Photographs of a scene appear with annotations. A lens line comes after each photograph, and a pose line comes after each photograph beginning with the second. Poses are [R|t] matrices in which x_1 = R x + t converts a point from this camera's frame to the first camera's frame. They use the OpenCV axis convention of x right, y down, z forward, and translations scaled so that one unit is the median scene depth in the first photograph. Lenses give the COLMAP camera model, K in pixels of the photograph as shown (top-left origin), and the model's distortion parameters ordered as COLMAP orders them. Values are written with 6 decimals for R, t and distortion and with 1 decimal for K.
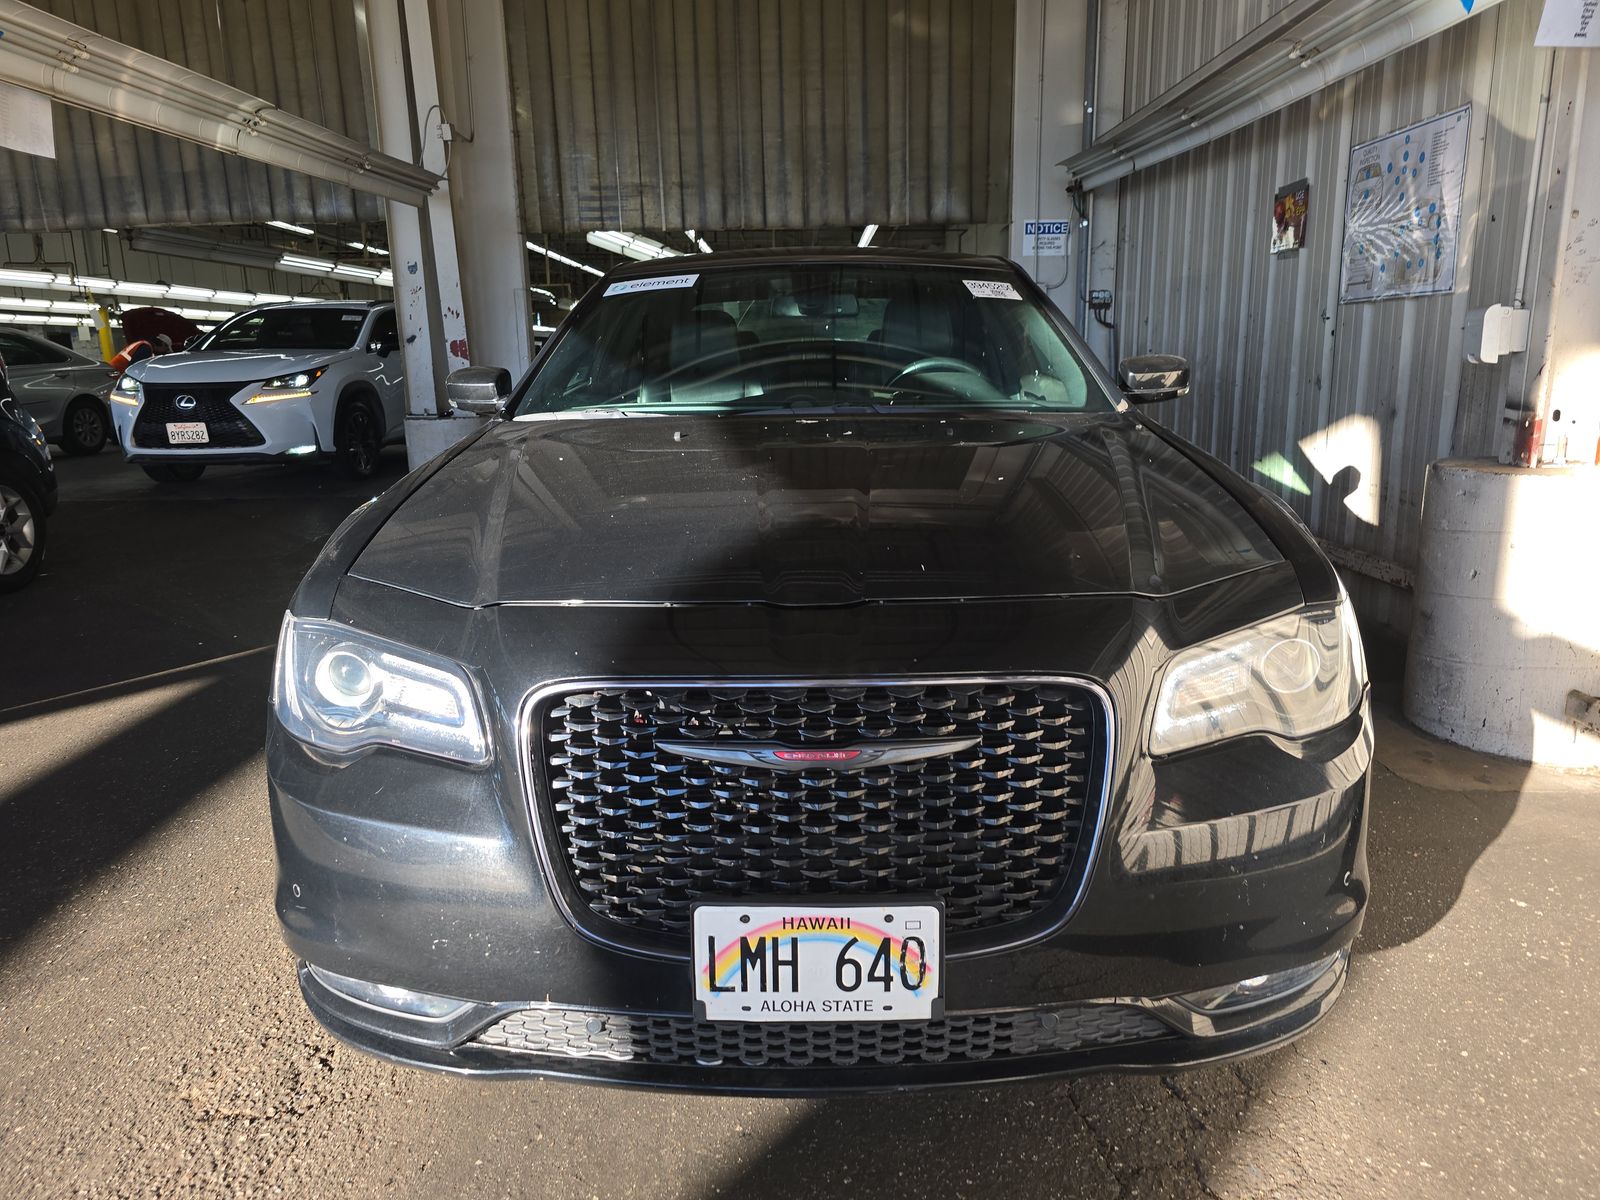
lens RADIAL K [[1052.4, 0, 799.3], [0, 1052.4, 604.0], [0, 0, 1]] dist [0.035576, -0.026448]
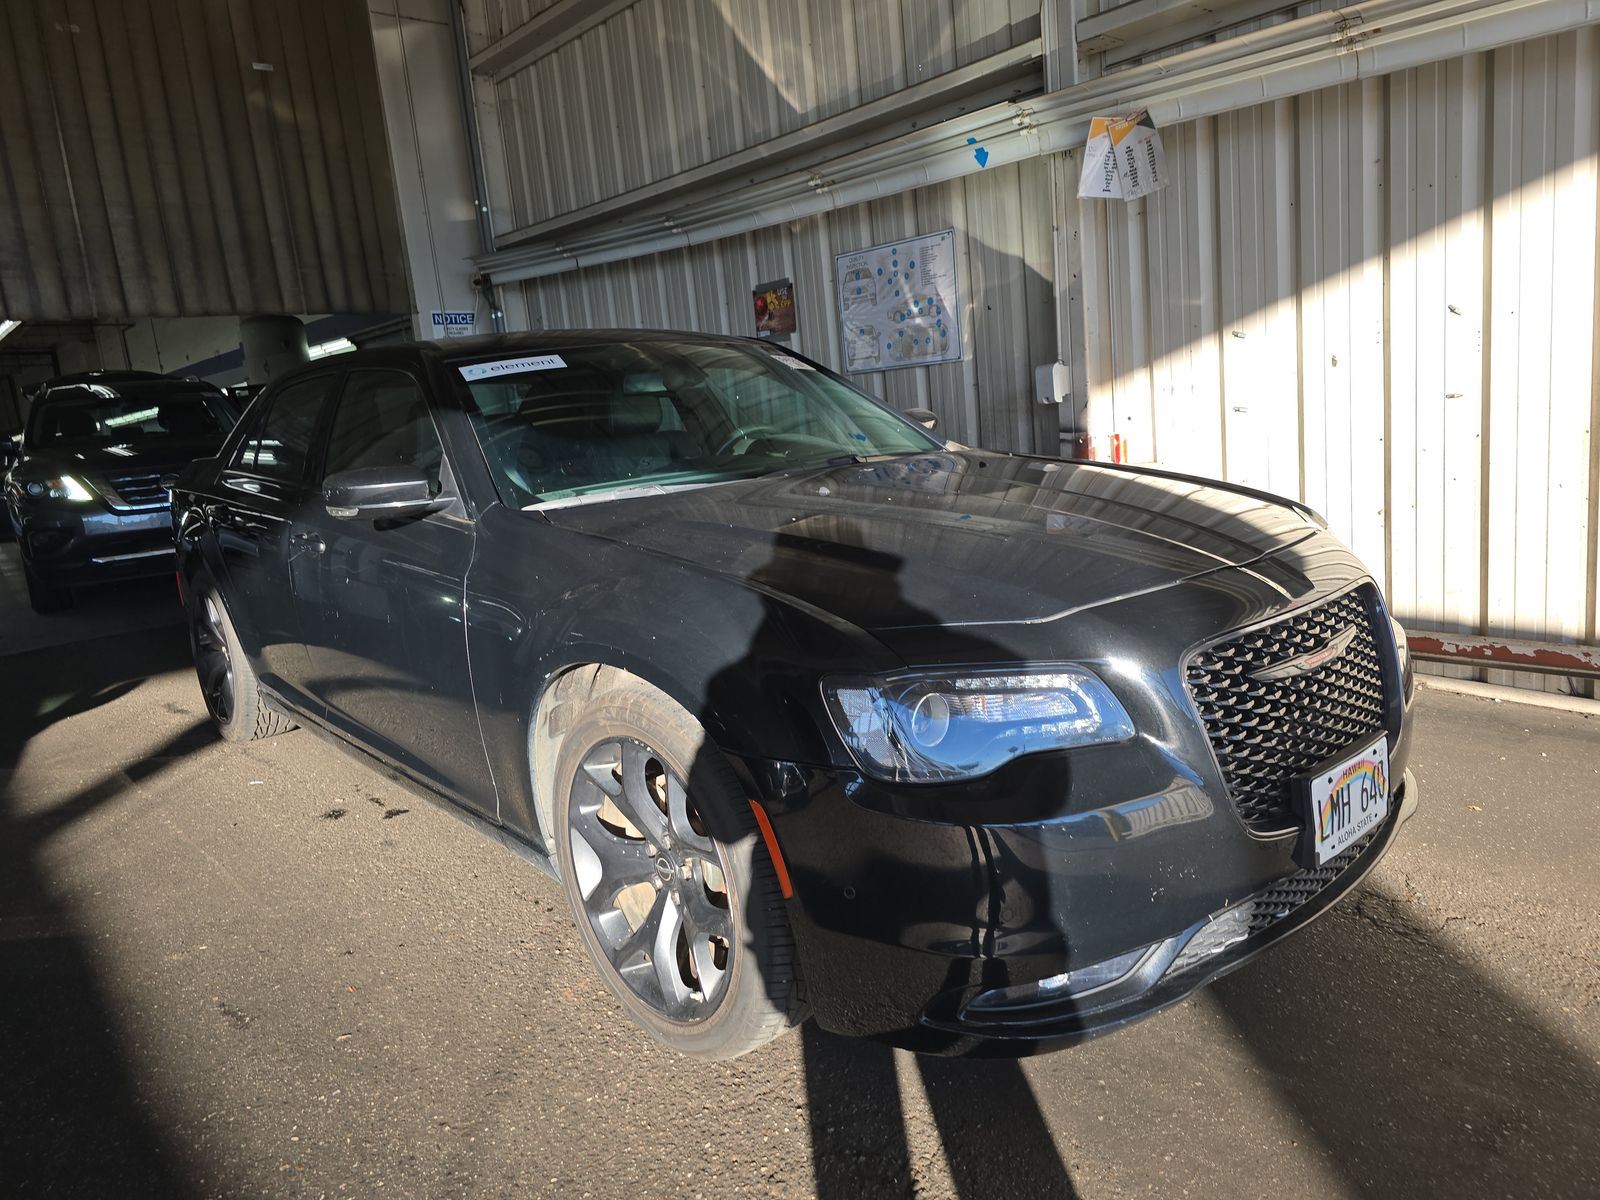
lens RADIAL K [[1052.4, 0, 804.1], [0, 1052.4, 606.3], [0, 0, 1]] dist [0.035576, -0.026448]
pose [[0.746201, -0.175987, 0.642038, -0.442083], [0.227475, 0.973781, 0.002541, -0.026247], [-0.625651, 0.144151, 0.766669, 0.104282]]
